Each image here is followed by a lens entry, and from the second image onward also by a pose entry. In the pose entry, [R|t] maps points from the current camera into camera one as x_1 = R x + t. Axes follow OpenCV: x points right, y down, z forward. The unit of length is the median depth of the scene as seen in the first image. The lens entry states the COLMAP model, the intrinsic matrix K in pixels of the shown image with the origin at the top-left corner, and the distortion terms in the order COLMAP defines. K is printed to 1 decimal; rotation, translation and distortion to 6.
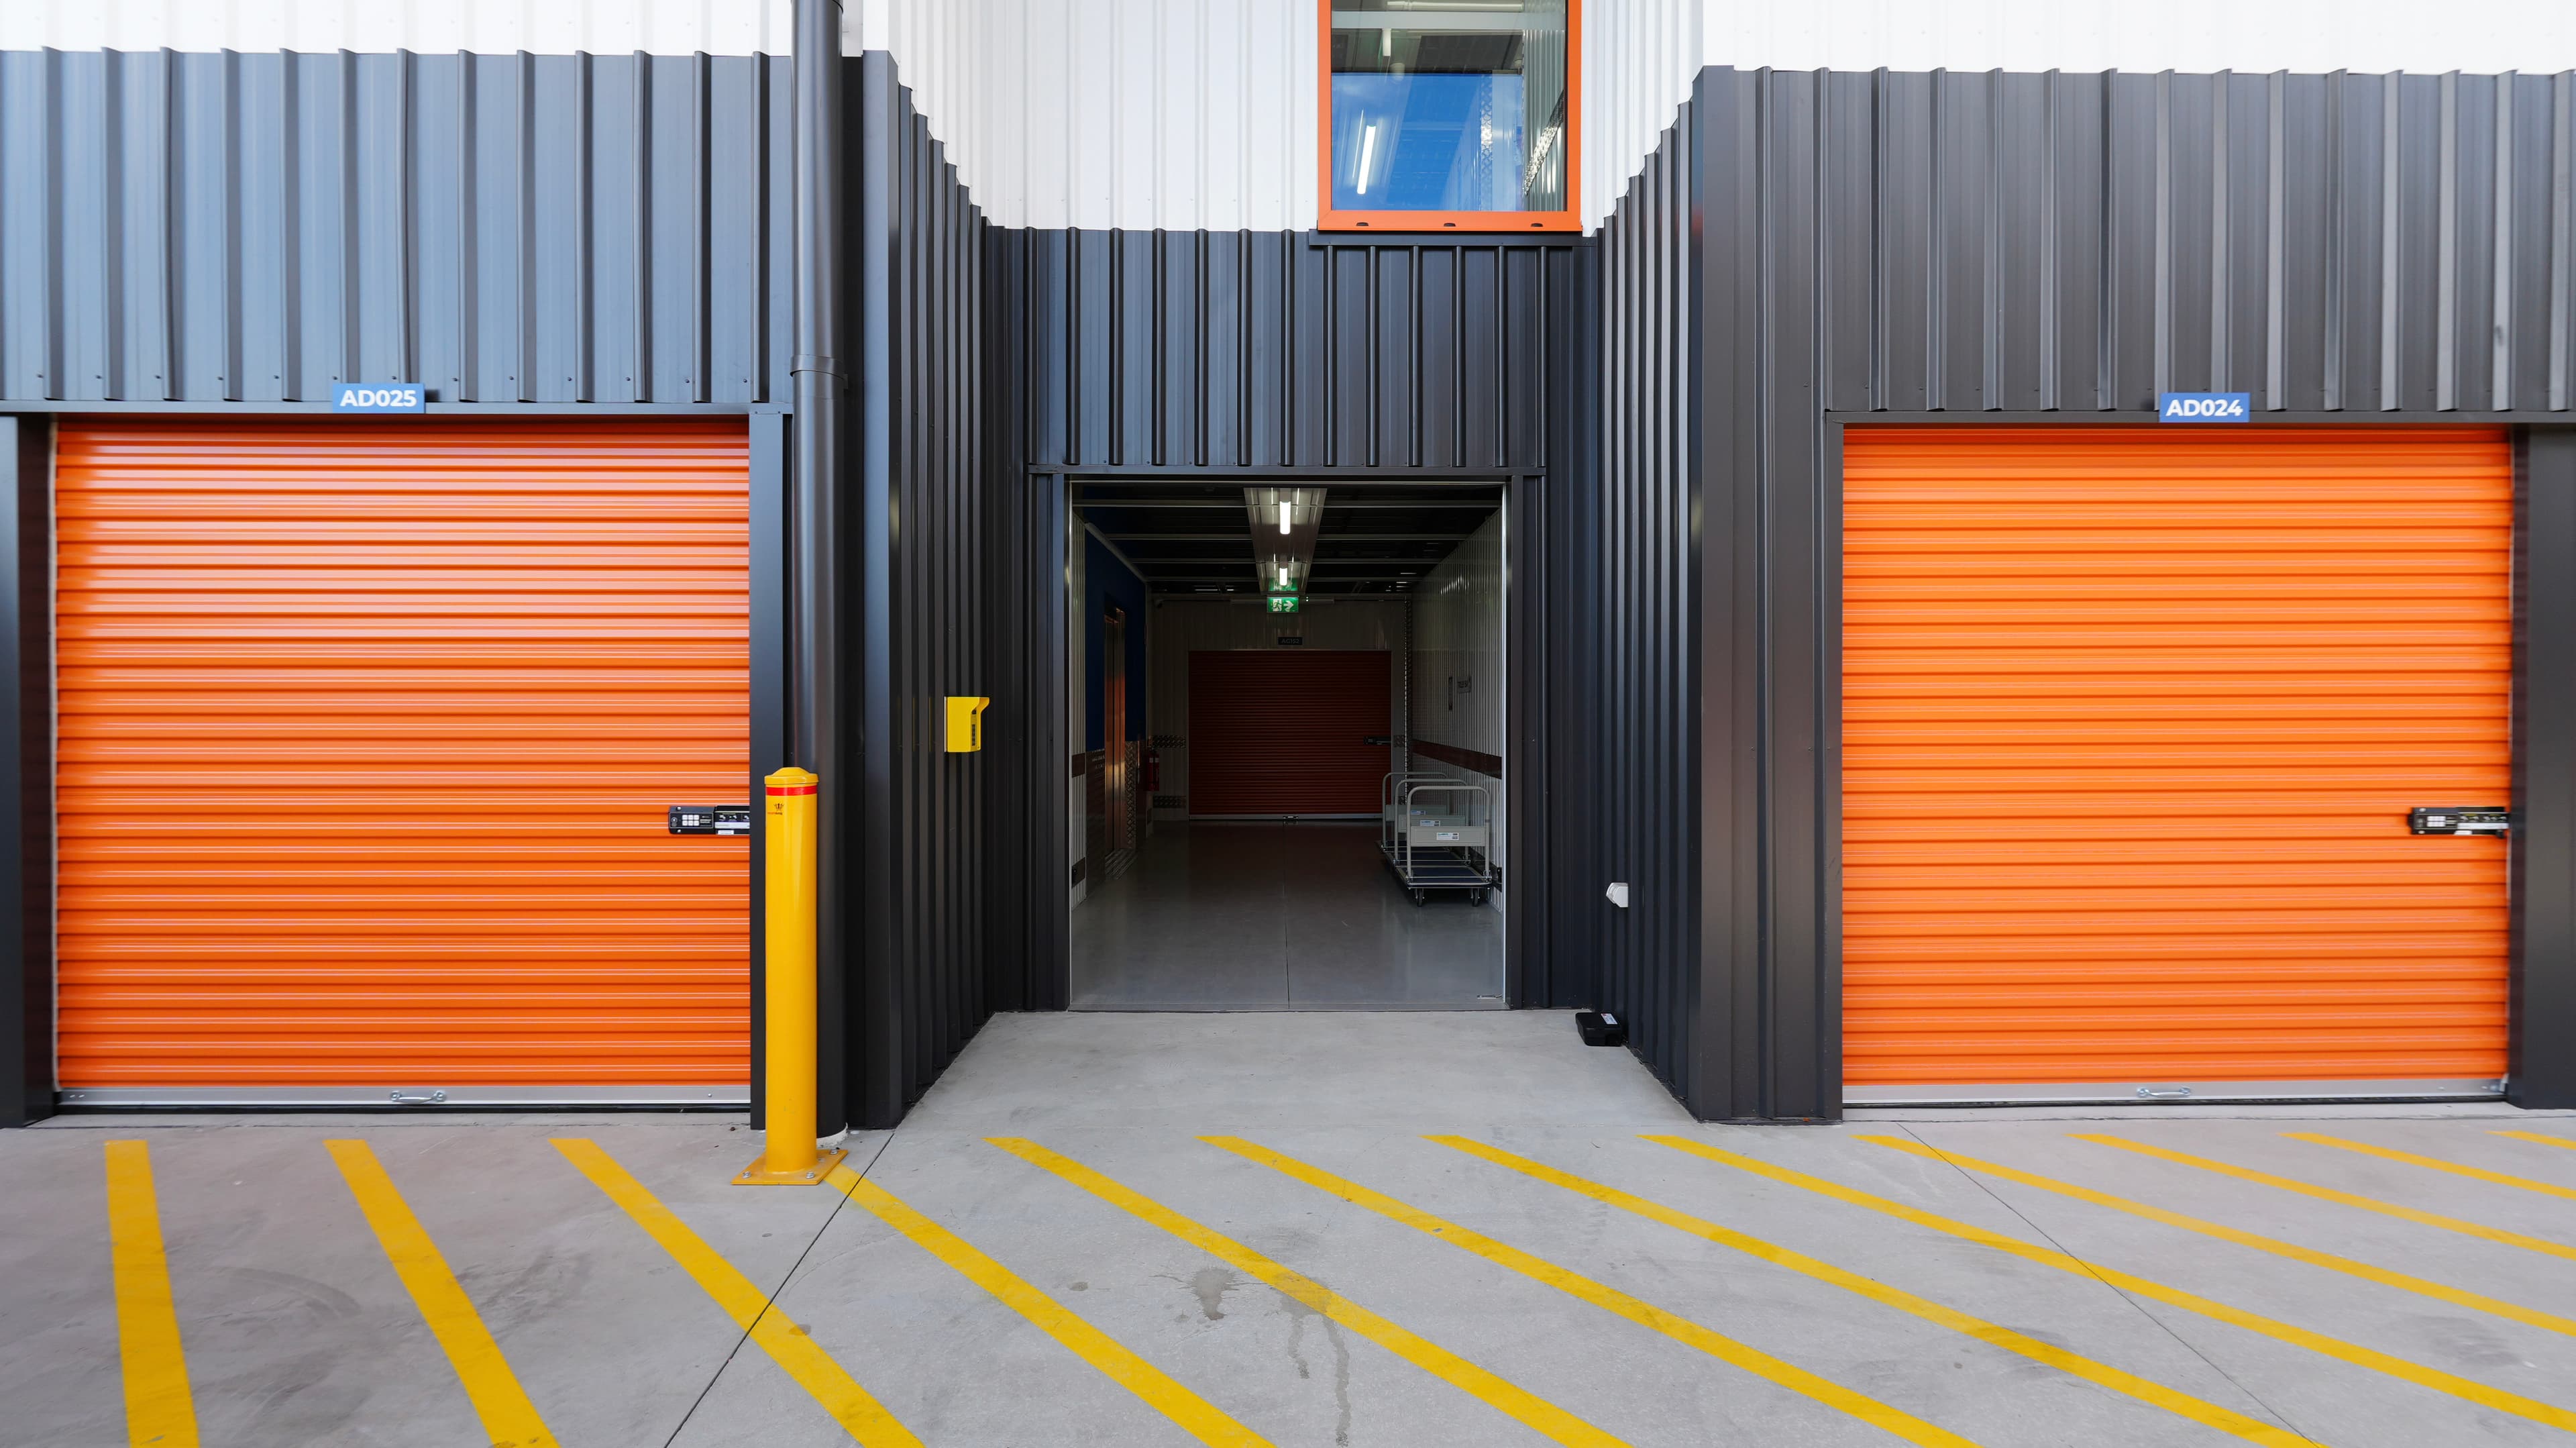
lens RADIAL K [[1189.8, 0, 1294.3], [0, 1189.8, 720.7], [0, 0, 1]] dist [-0.001092, 0.000119]
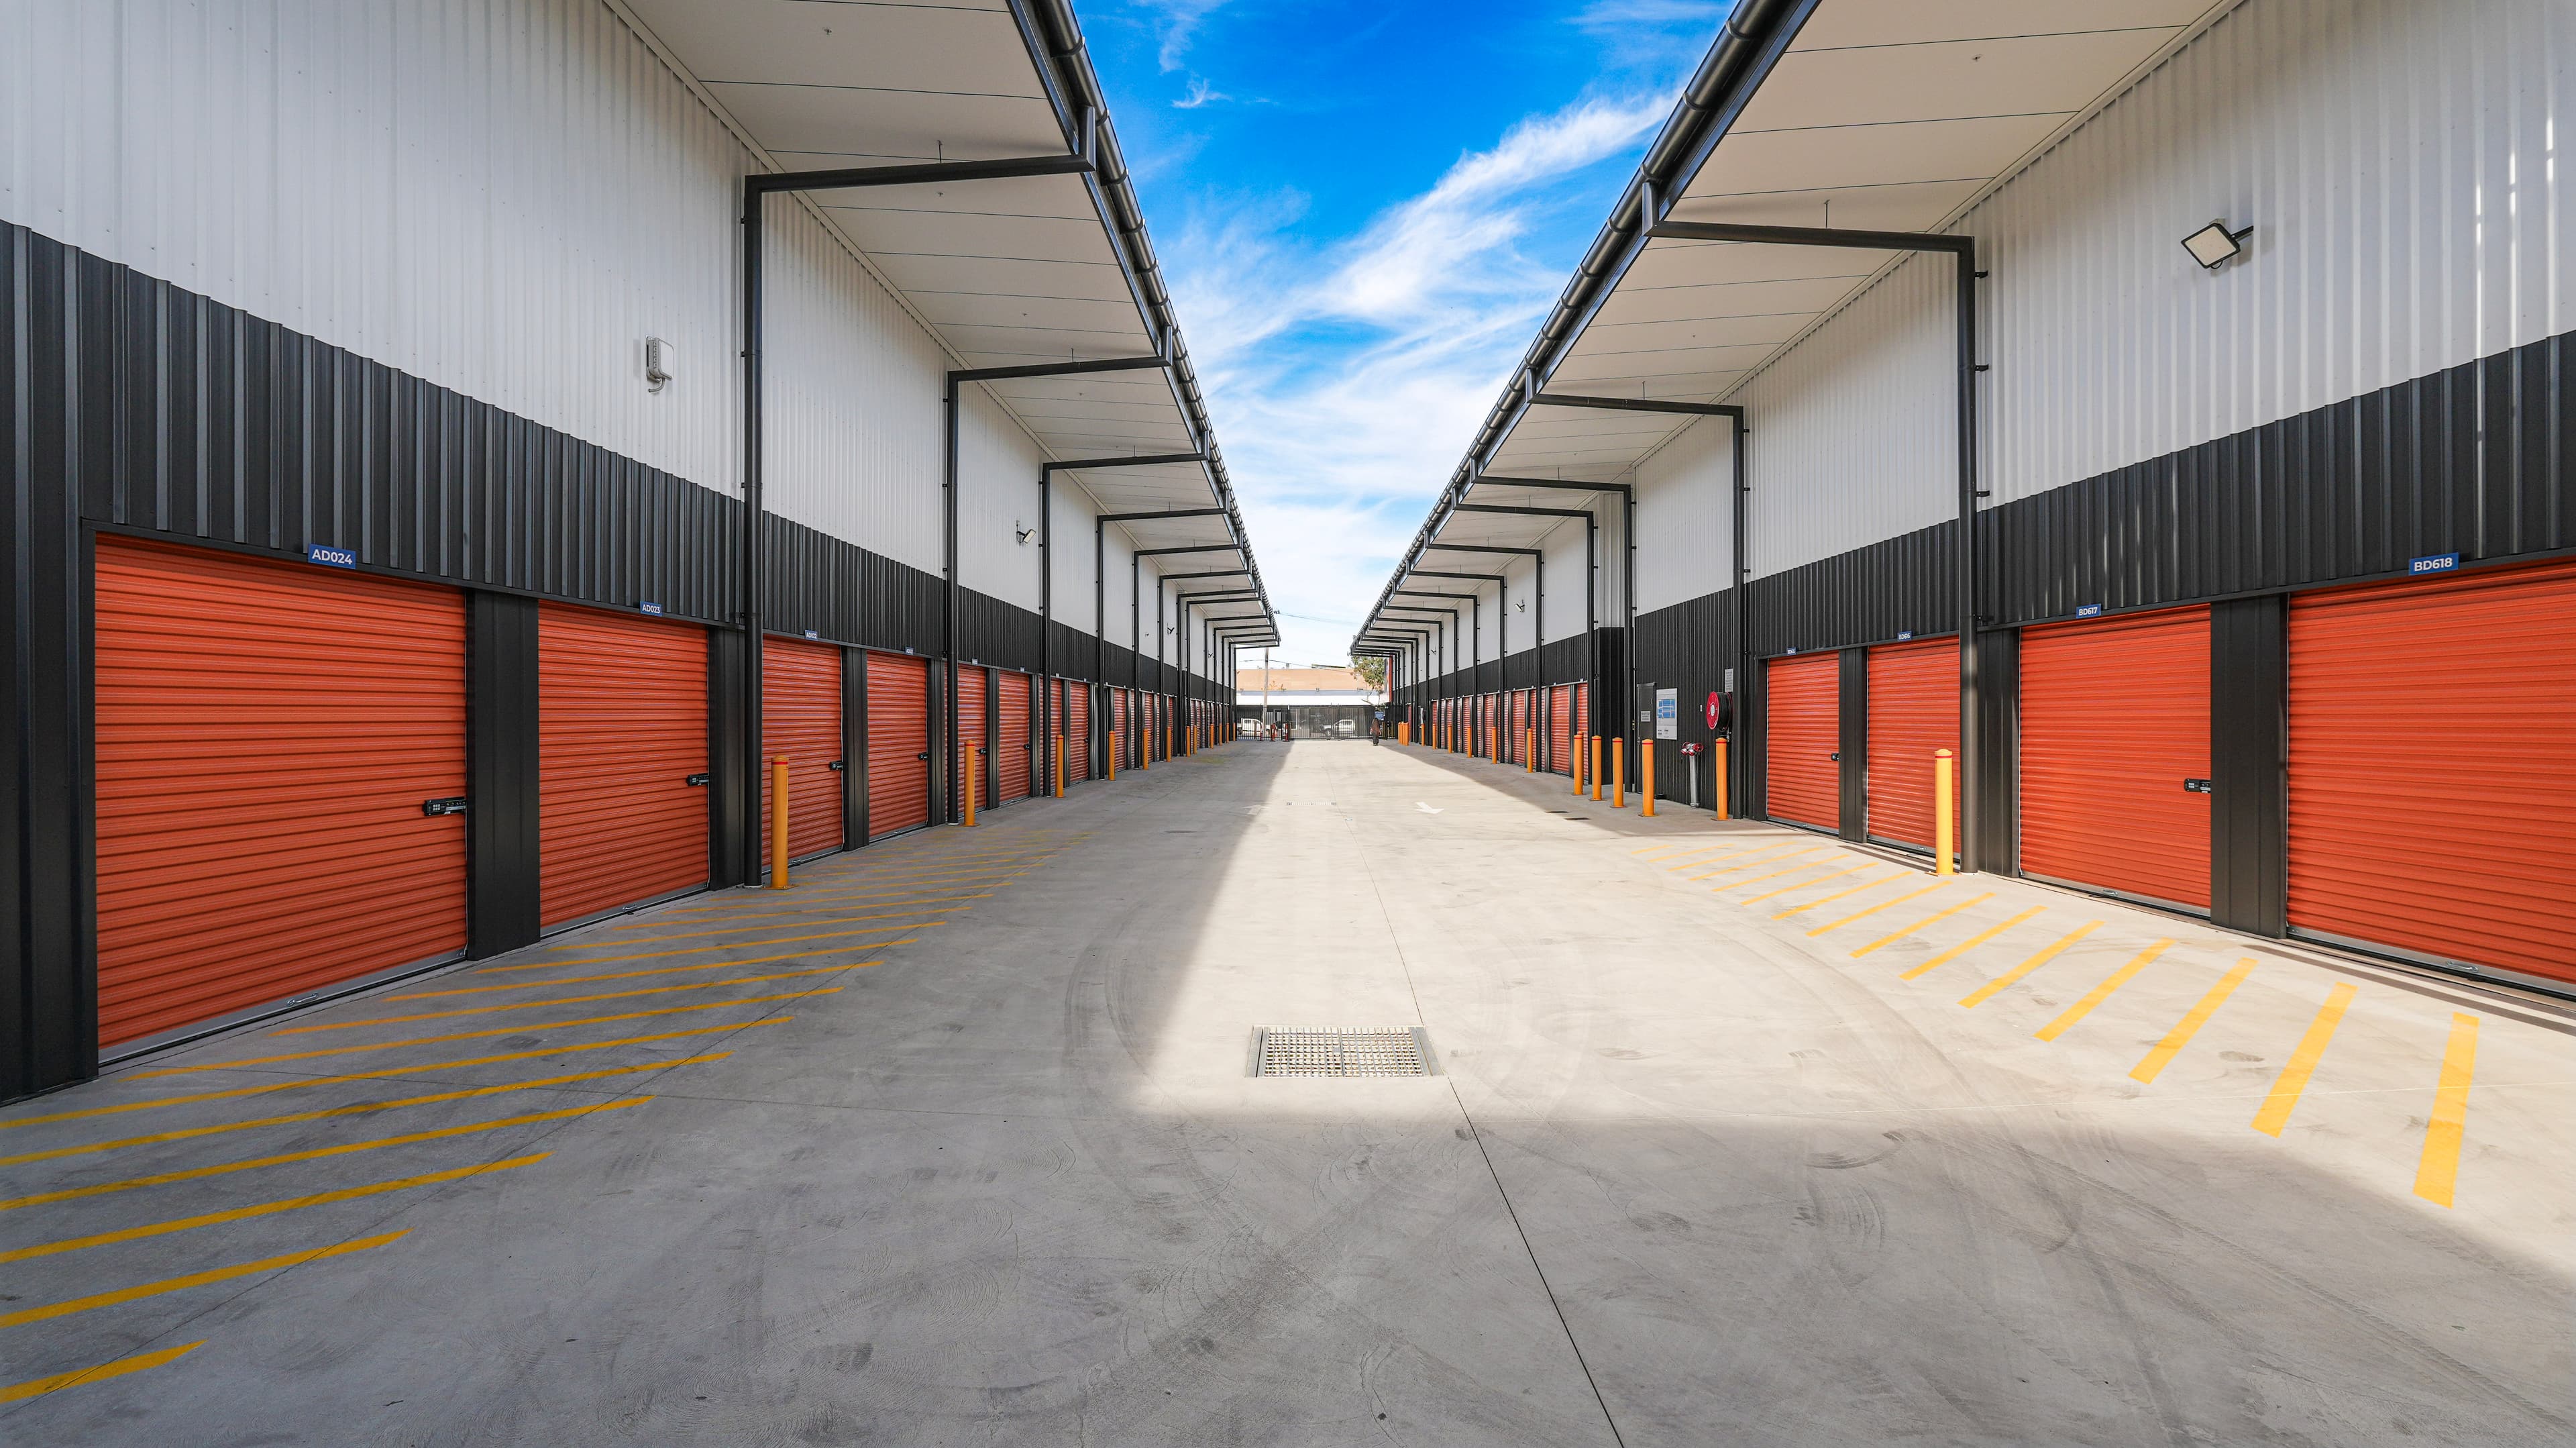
lens RADIAL K [[1189.8, 0, 1294.3], [0, 1189.8, 720.7], [0, 0, 1]] dist [-0.001092, 0.000119]
pose [[0.028192, -0.001488, 0.999601, -0.774620], [0.009608, 0.999953, 0.001218, -0.033946], [-0.999556, 0.009570, 0.028205, -0.321941]]
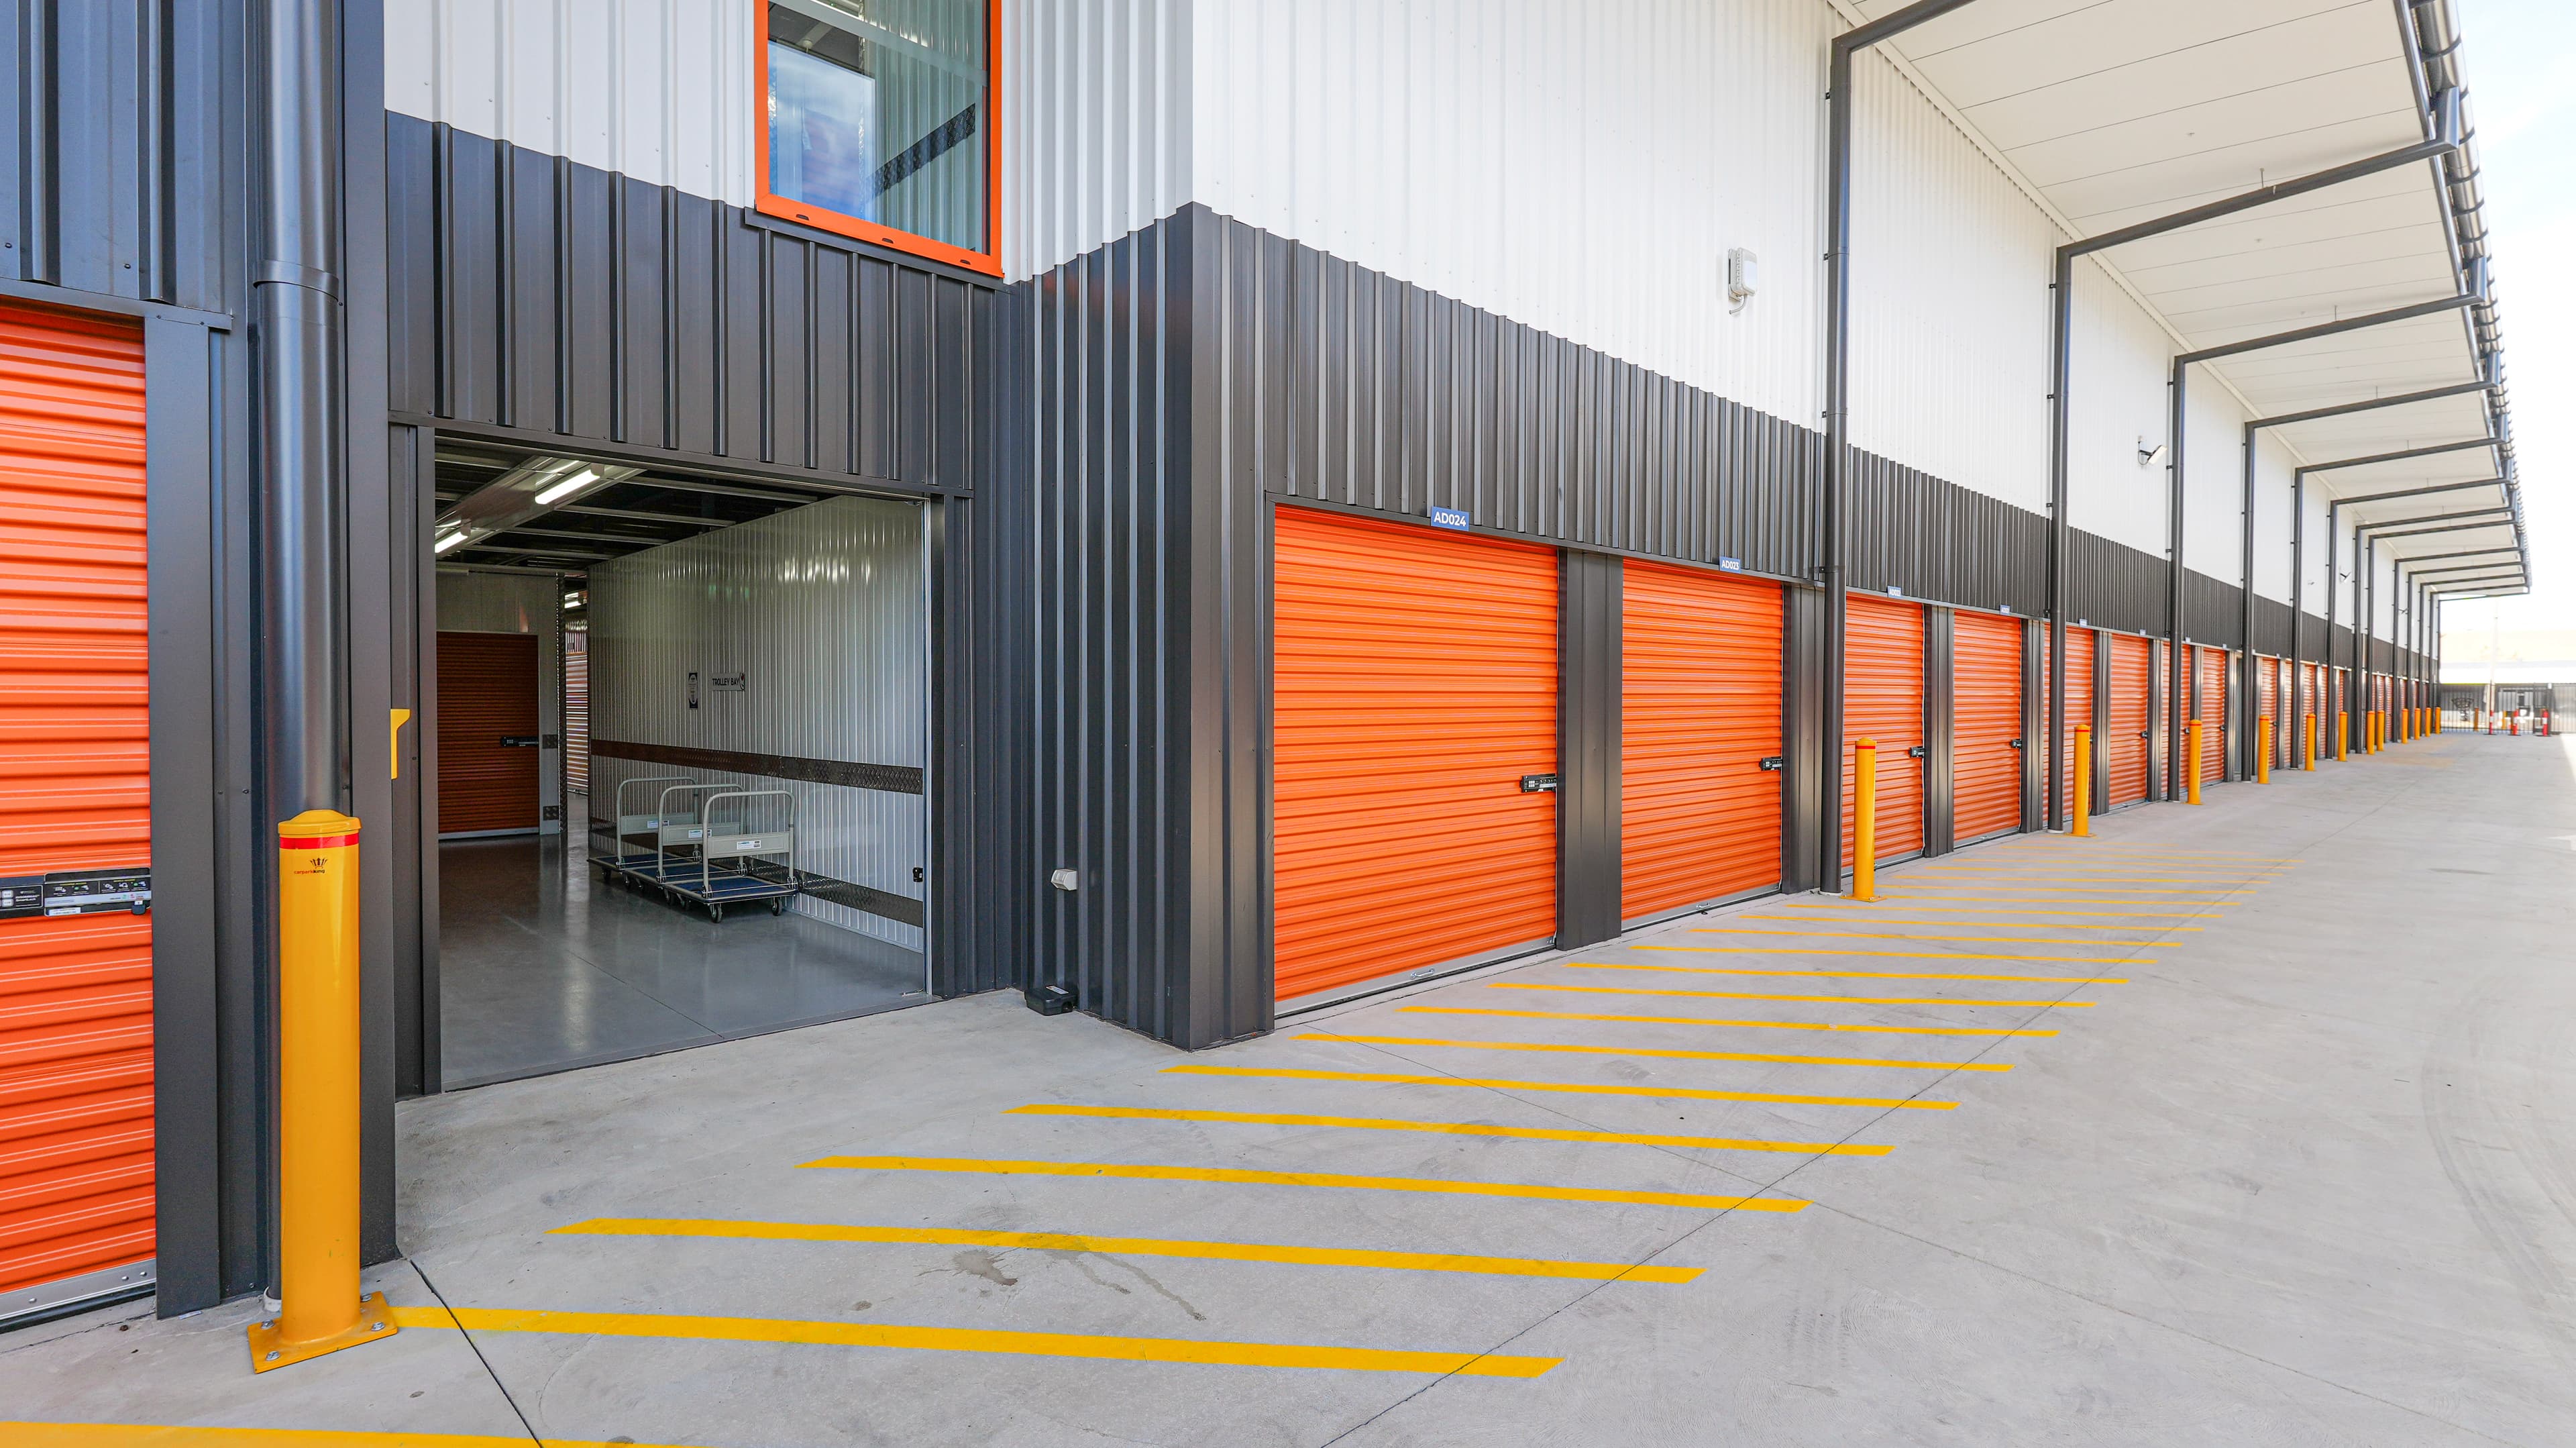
lens RADIAL K [[1224.7, 0, 1288.0], [0, 1224.7, 724.0], [0, 0, 1]] dist [0.001126, 0.000187]
pose [[0.726927, -0.010939, 0.686628, -0.458977], [0.002391, 0.999907, 0.013398, -0.022478], [-0.686711, -0.008098, 0.726885, 0.000415]]
